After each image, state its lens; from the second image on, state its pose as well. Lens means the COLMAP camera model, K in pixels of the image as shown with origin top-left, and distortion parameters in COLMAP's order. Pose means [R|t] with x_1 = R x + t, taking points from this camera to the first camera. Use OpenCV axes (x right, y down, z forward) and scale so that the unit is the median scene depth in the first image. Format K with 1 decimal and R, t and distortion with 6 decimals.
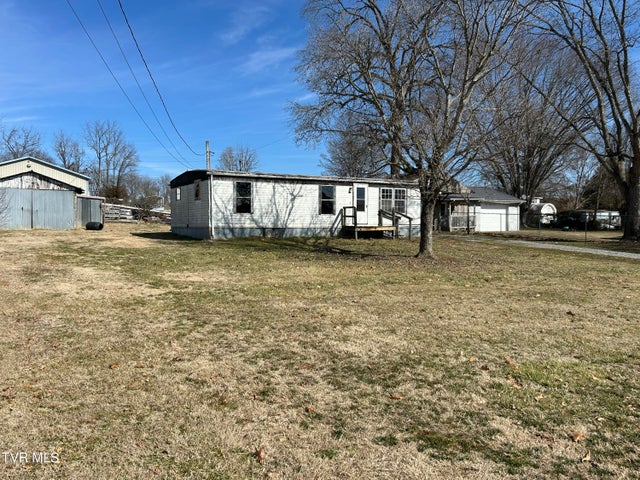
lens RADIAL K [[543.3, 0, 321.7], [0, 543.3, 240.6], [0, 0, 1]] dist [0.042264, -0.019022]
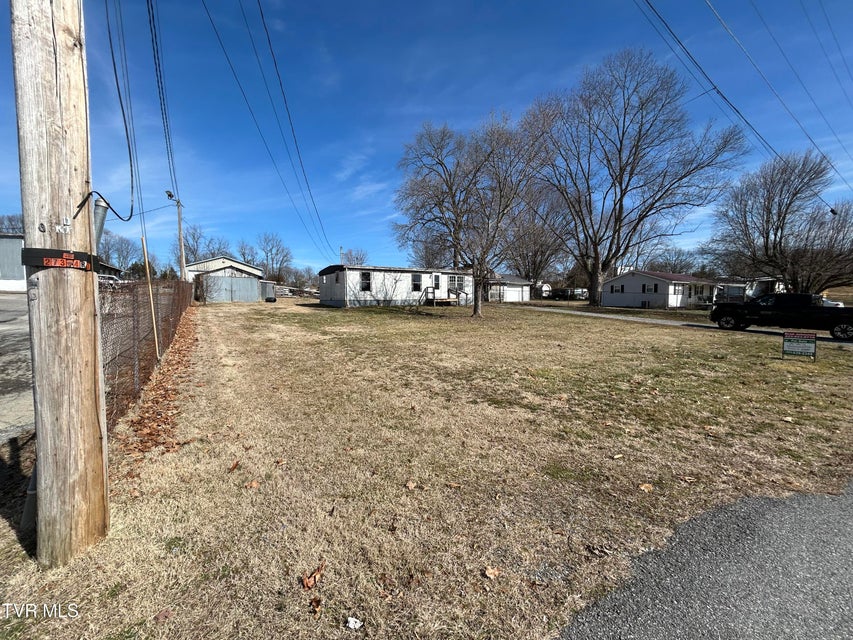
lens RADIAL K [[351.4, 0, 424.3], [0, 351.4, 316.4], [0, 0, 1]] dist [-0.001387, -0.000216]
pose [[0.998173, -0.010314, 0.059542, -0.031936], [0.008935, 0.999687, 0.023368, 0.002276], [-0.059765, -0.022793, 0.997952, -0.069364]]
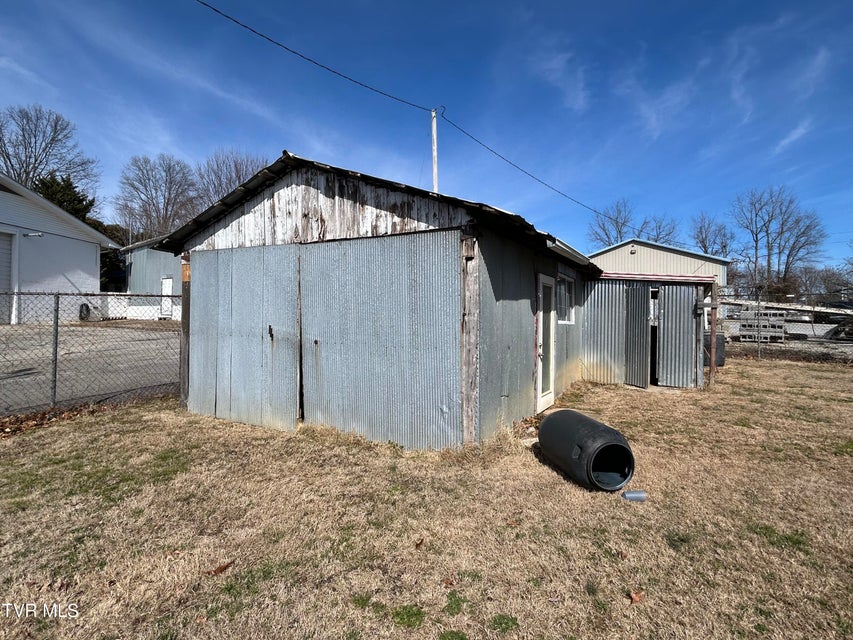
lens RADIAL K [[445.1, 0, 429.5], [0, 445.1, 319.8], [0, 0, 1]] dist [0.000712, 0.000652]
pose [[0.513068, 0.000245, -0.858348, -0.215538], [-0.030751, 0.999363, -0.018095, -0.038083], [0.857797, 0.035679, 0.512749, 0.587050]]
